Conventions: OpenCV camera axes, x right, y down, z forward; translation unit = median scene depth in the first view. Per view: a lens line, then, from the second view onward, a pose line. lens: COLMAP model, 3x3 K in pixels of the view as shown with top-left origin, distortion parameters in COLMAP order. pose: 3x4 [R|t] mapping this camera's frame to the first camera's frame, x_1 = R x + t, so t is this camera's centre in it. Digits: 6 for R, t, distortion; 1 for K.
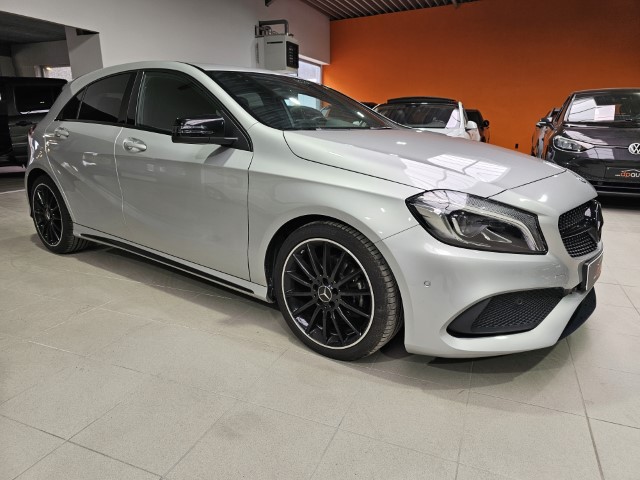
lens RADIAL K [[432.1, 0, 320.0], [0, 432.1, 240.0], [0, 0, 1]] dist [0.022877, -0.002238]
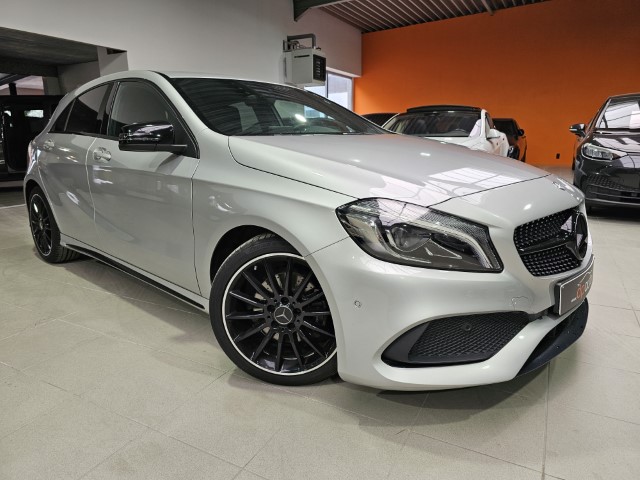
lens RADIAL K [[436.1, 0, 320.2], [0, 436.1, 233.6], [0, 0, 1]] dist [0.024552, 0.001589]
pose [[0.994839, 0.009642, -0.101011, 0.187737], [-0.014260, 0.998881, -0.045089, -0.000372], [0.100463, 0.046297, 0.993863, 0.072243]]
